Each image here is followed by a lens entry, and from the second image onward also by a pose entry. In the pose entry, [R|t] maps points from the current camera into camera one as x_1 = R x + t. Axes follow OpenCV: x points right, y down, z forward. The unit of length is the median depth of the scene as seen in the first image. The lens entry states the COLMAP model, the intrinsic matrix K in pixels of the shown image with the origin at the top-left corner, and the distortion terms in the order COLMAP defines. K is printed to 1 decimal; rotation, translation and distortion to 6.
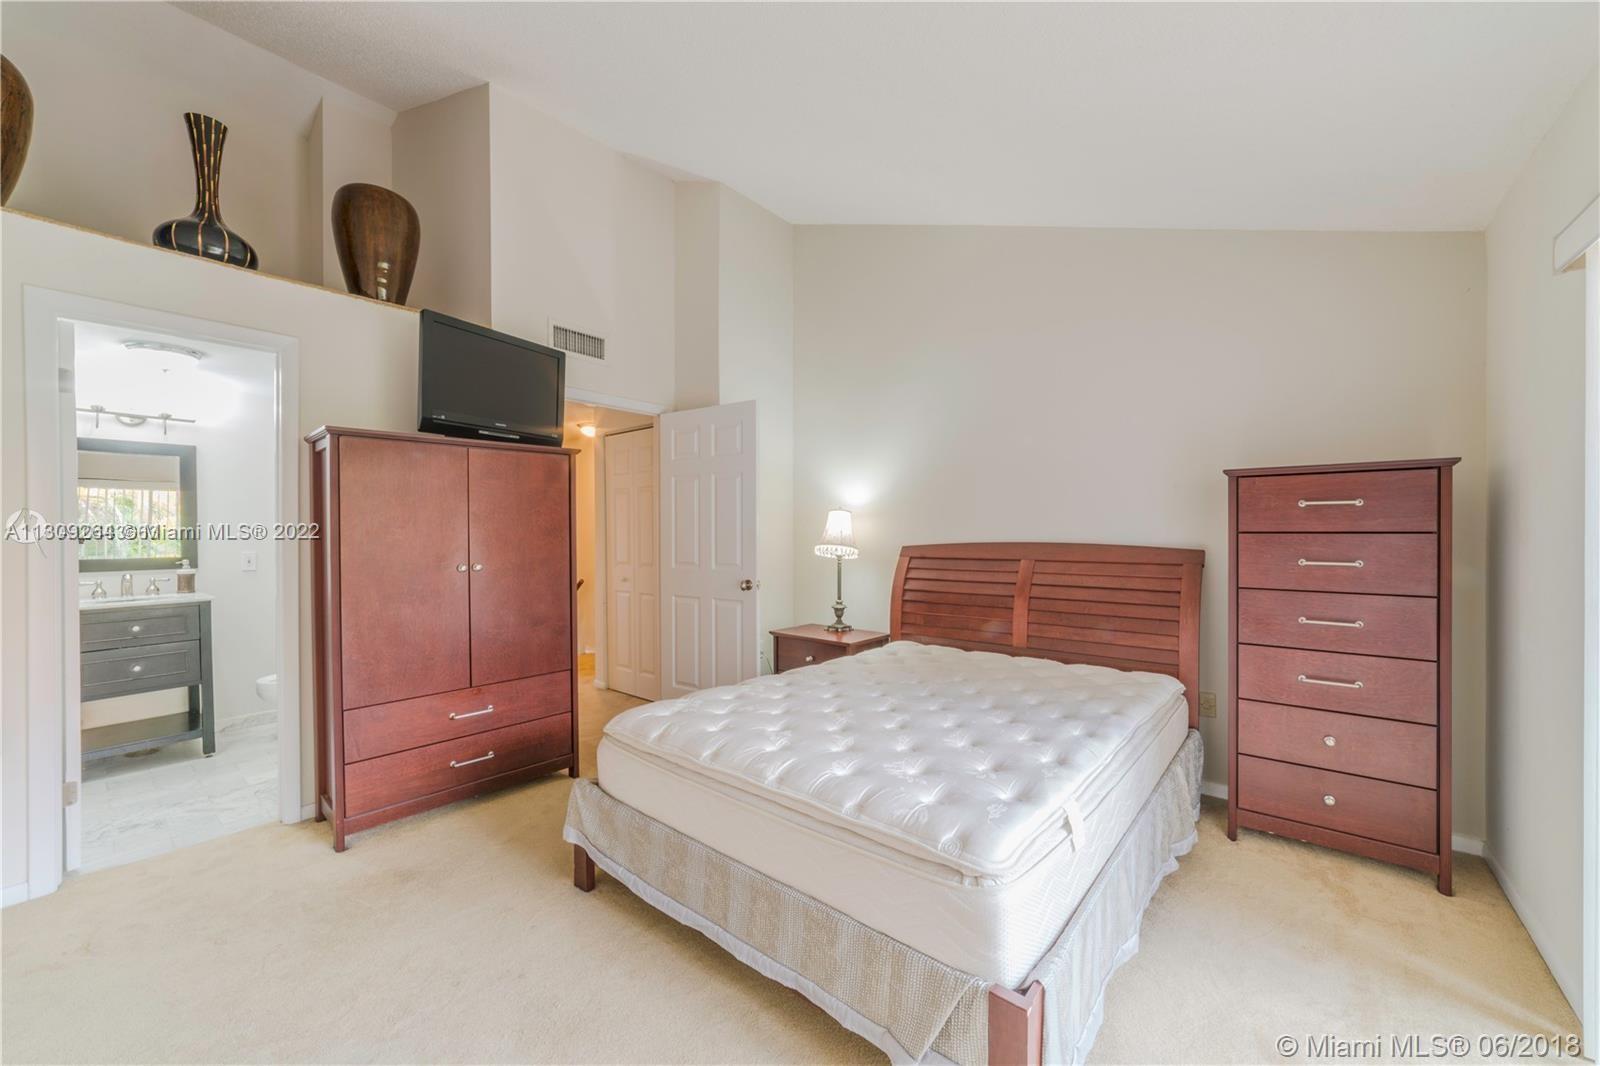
lens RADIAL K [[610.6, 0, 806.5], [0, 610.6, 537.1], [0, 0, 1]] dist [0.002259, 0.000816]
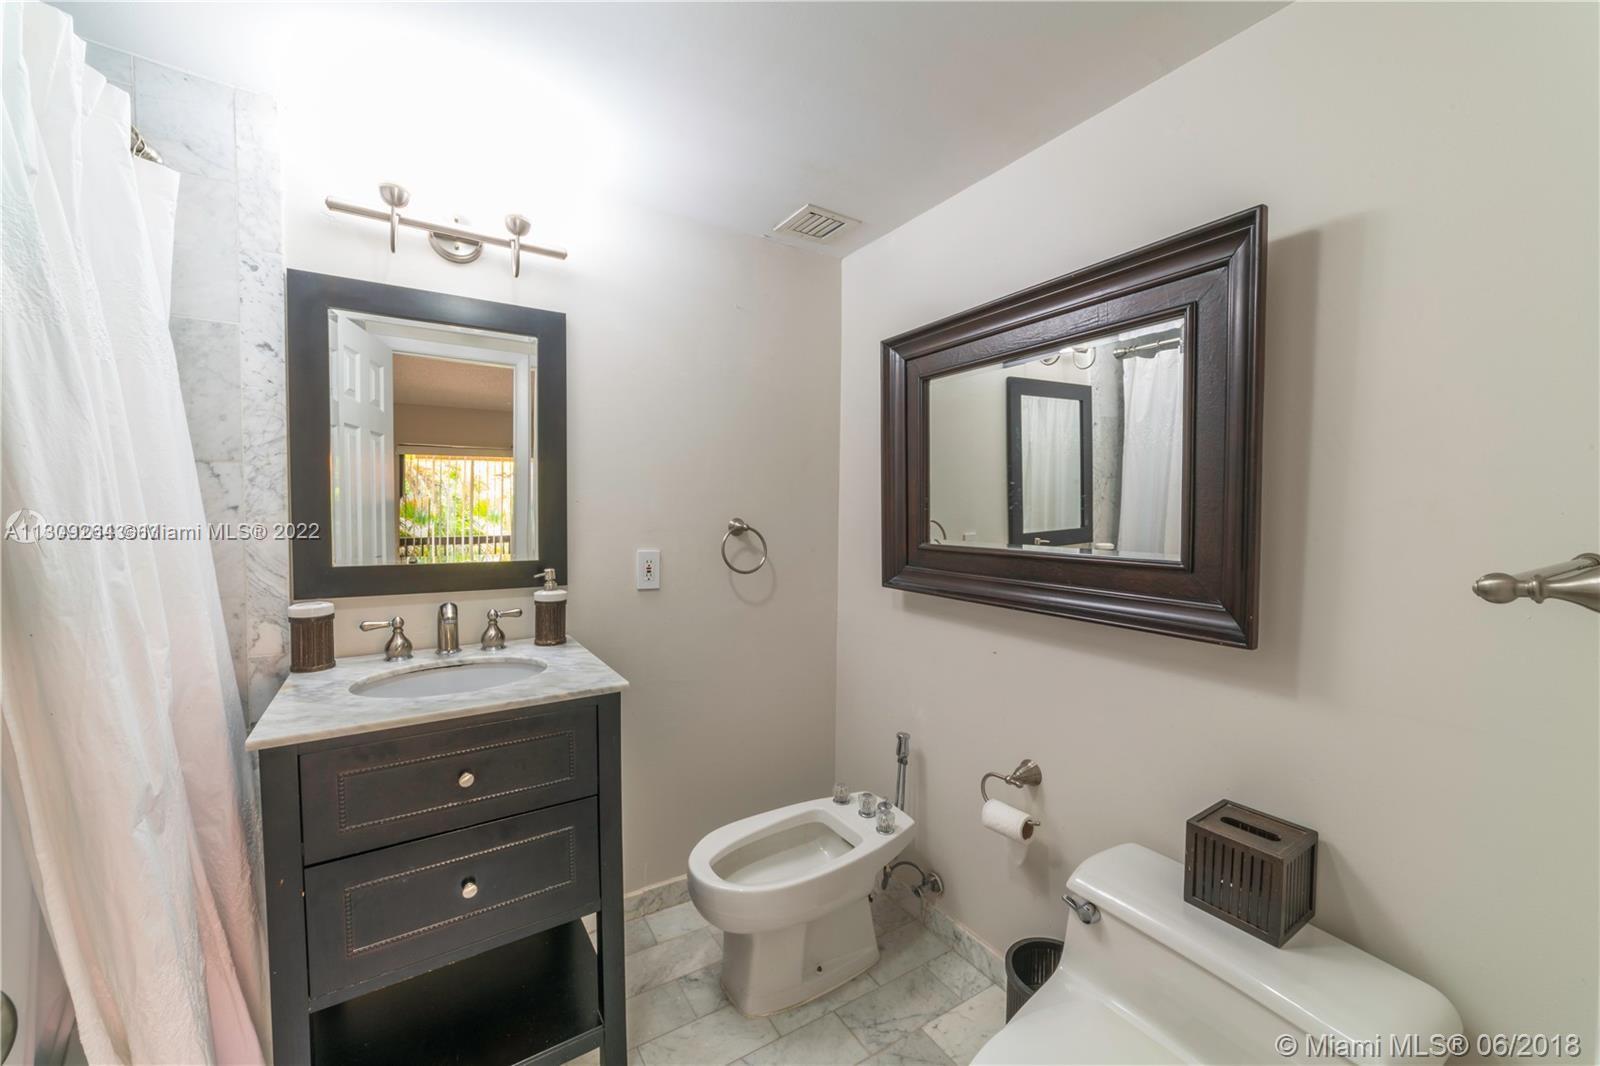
lens RADIAL K [[610.6, 0, 798.0], [0, 610.6, 530.2], [0, 0, 1]] dist [0.002259, 0.000816]
pose [[0.948172, 0.017897, -0.317254, -0.705420], [-0.011144, 0.999671, 0.023090, -0.002573], [0.317563, -0.018357, 0.948060, 0.640563]]
